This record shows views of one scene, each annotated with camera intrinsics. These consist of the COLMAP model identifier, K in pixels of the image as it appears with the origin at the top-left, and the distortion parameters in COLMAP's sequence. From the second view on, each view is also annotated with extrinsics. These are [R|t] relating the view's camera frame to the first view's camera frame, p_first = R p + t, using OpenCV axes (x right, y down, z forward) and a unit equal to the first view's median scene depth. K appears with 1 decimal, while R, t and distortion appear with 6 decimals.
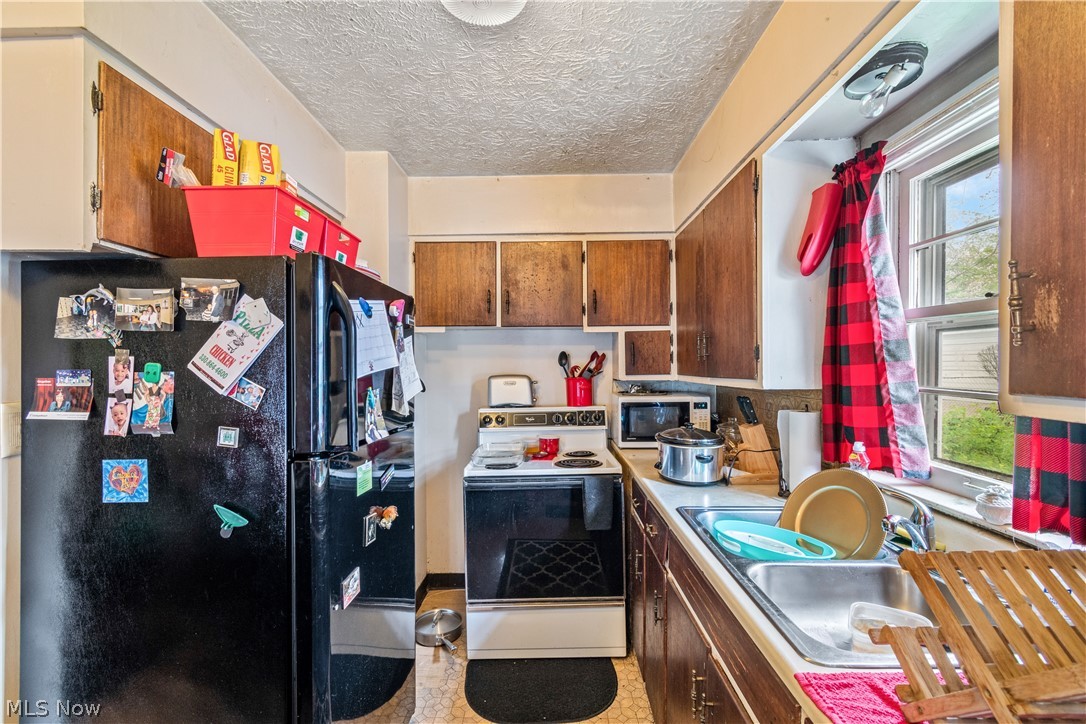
lens RADIAL K [[472.8, 0, 534.4], [0, 472.8, 366.8], [0, 0, 1]] dist [0.002705, -0.000927]
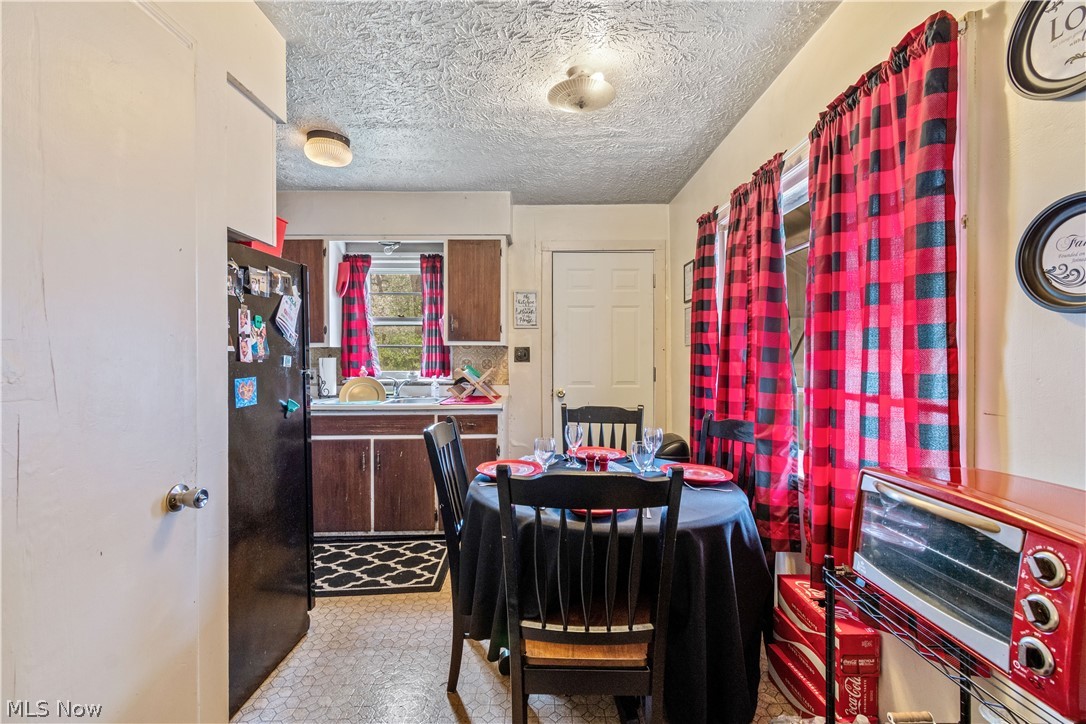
lens RADIAL K [[472.8, 0, 541.2], [0, 472.8, 360.5], [0, 0, 1]] dist [0.002705, -0.000927]
pose [[-0.030015, -0.008845, 0.999510, -1.947997], [0.001174, 0.999960, 0.008884, 0.103709], [-0.999549, 0.001440, -0.030004, 0.082580]]
